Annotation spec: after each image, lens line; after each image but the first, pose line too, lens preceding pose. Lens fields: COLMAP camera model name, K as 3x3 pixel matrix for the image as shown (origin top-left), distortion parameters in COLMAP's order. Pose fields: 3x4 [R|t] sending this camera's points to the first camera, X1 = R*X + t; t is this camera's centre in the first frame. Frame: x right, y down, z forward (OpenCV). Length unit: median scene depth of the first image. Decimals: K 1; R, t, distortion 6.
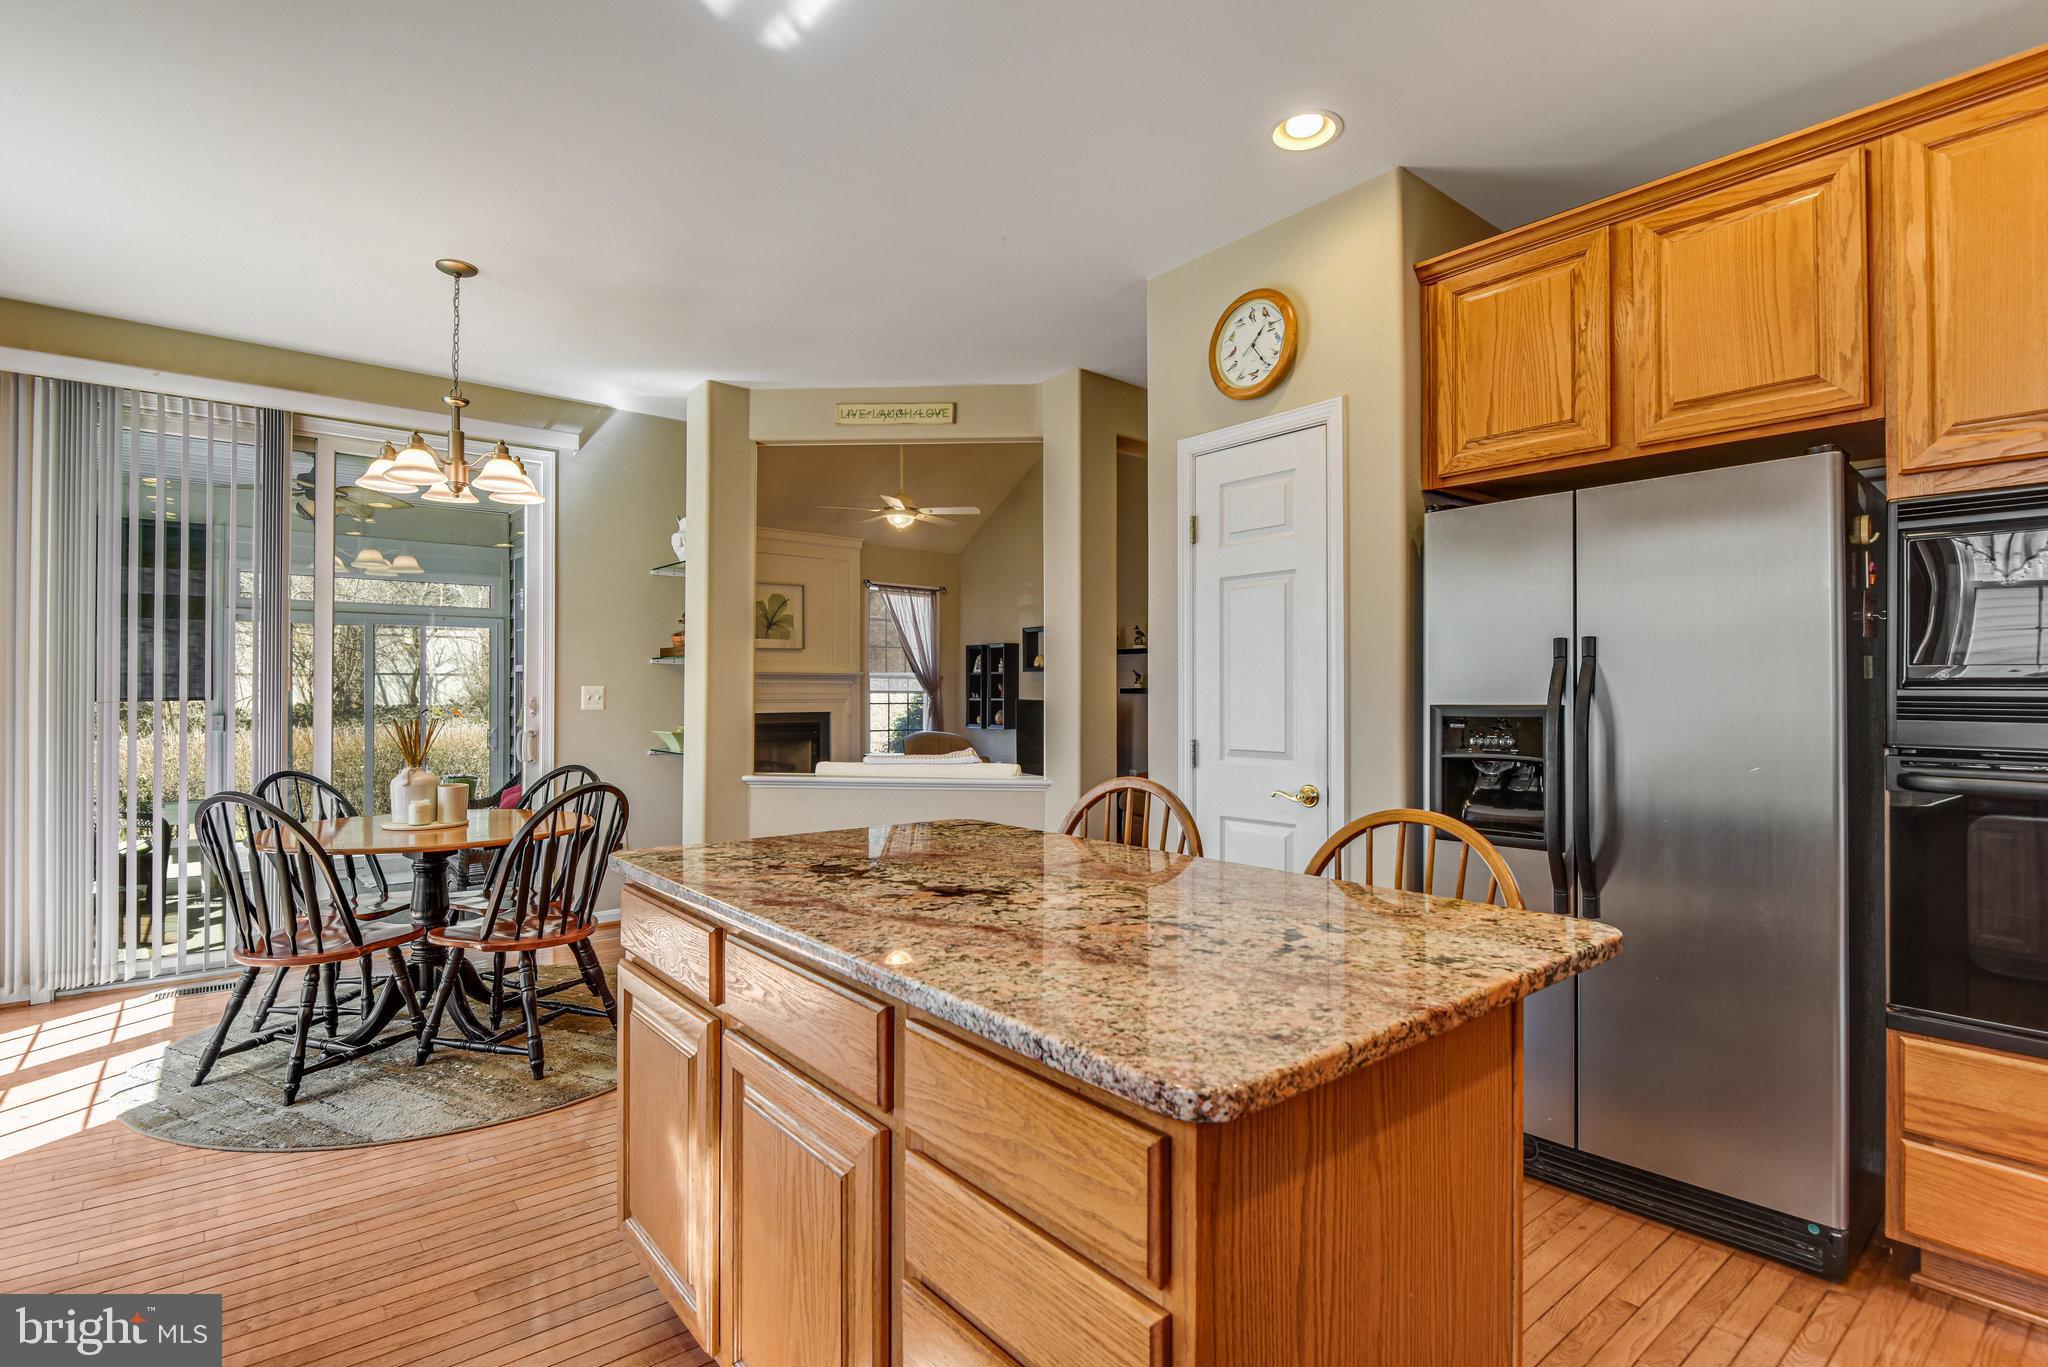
lens RADIAL K [[984.3, 0, 1030.8], [0, 984.3, 690.4], [0, 0, 1]] dist [-0.009369, -0.005709]
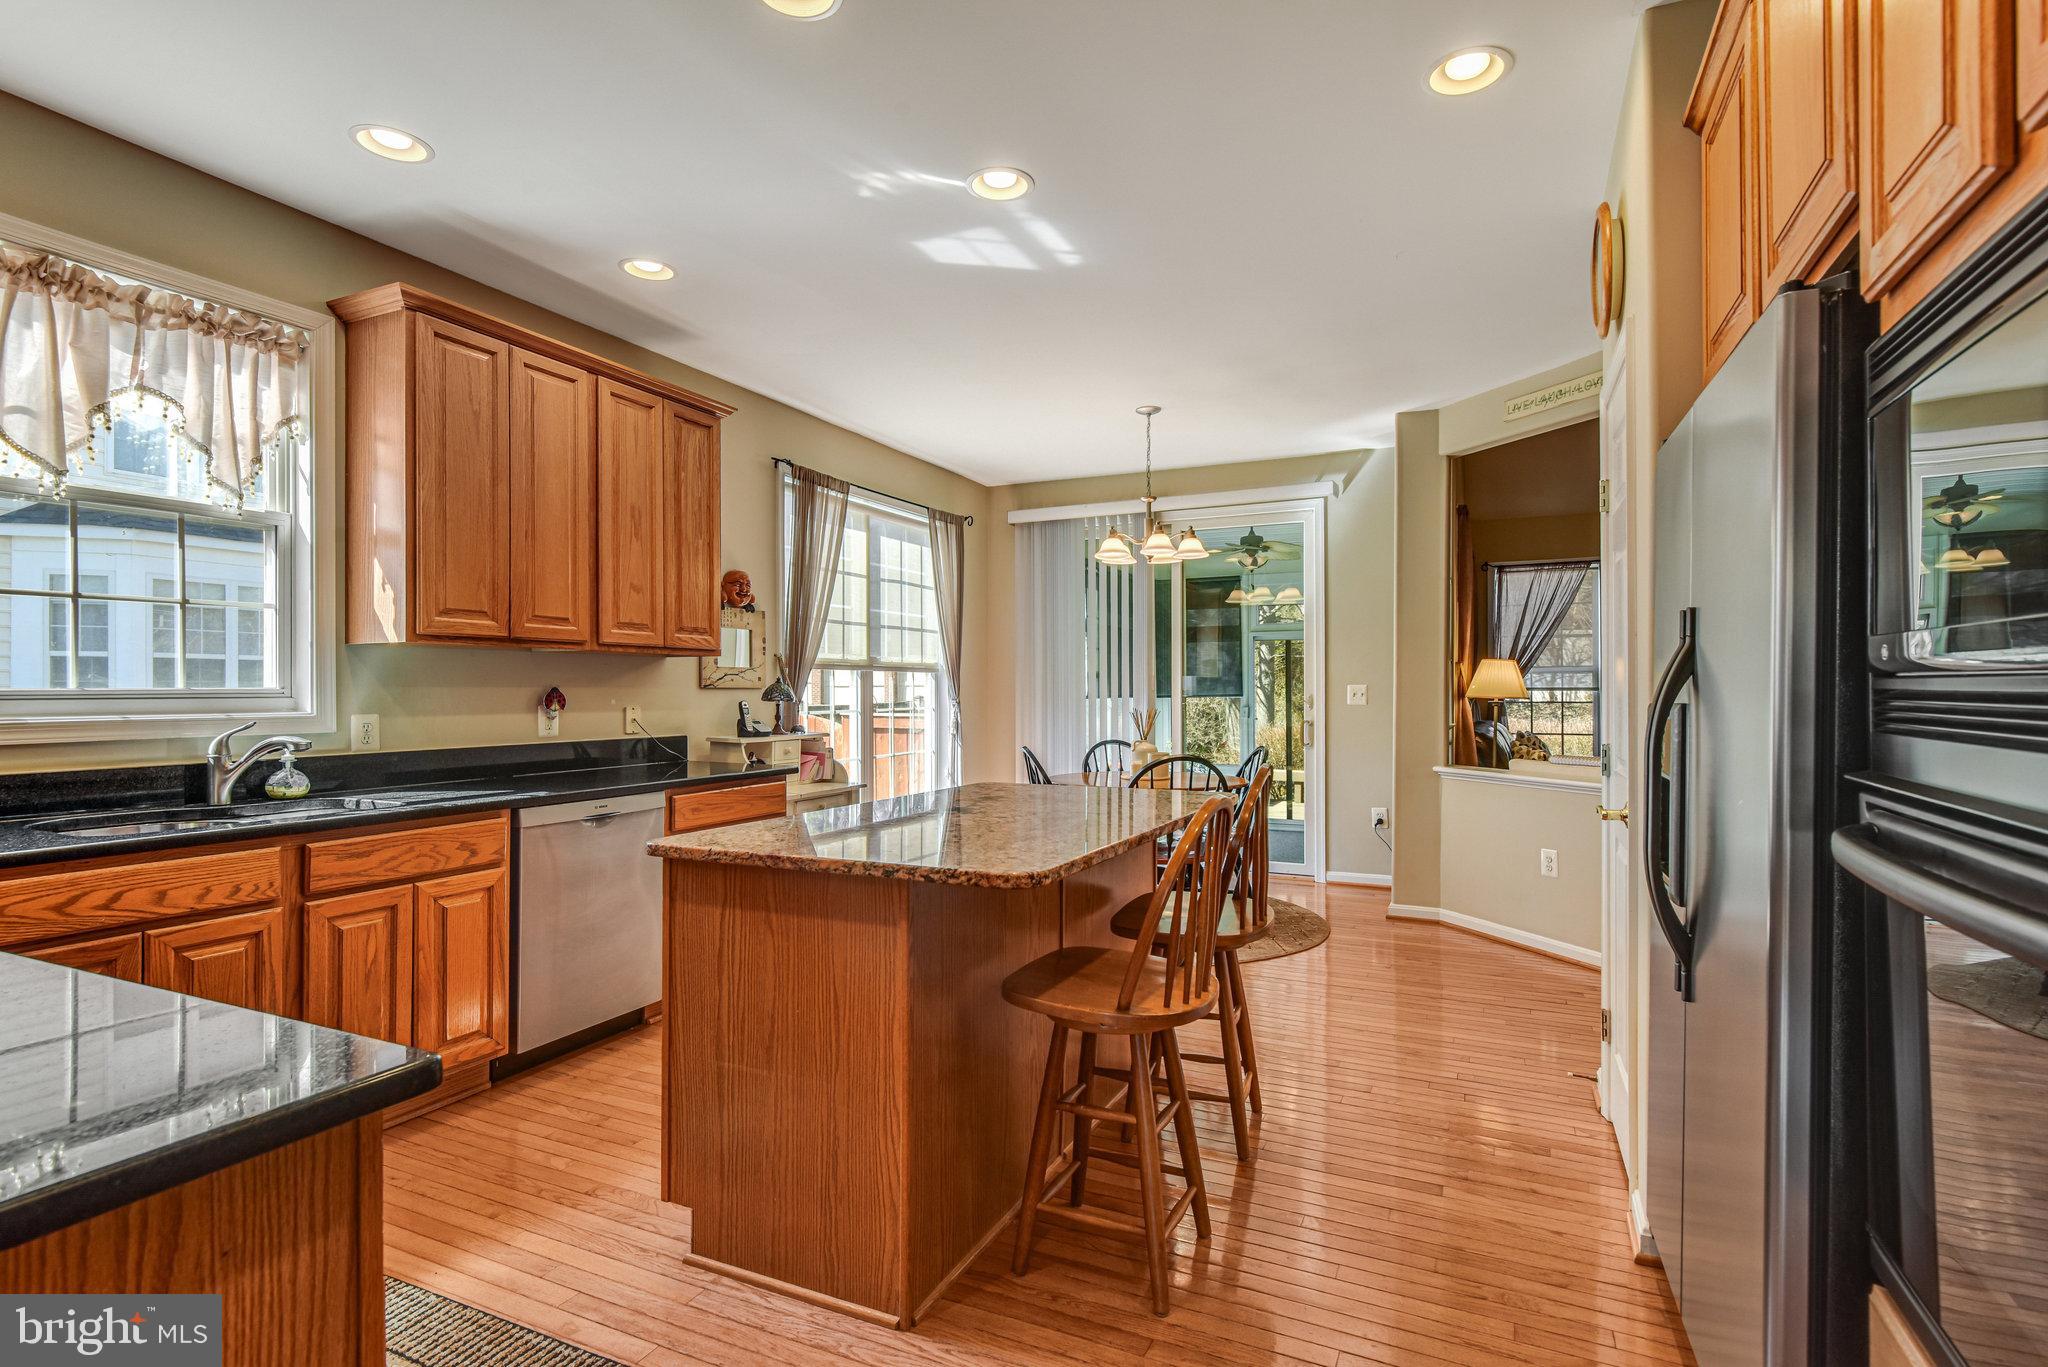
lens RADIAL K [[984.3, 0, 1025.3], [0, 984.3, 684.1], [0, 0, 1]] dist [-0.009369, -0.005709]
pose [[0.422749, -0.009292, -0.906199, 0.496340], [0.006924, 0.999951, -0.007023, 0.000871], [0.906221, -0.003306, 0.422792, 0.130277]]
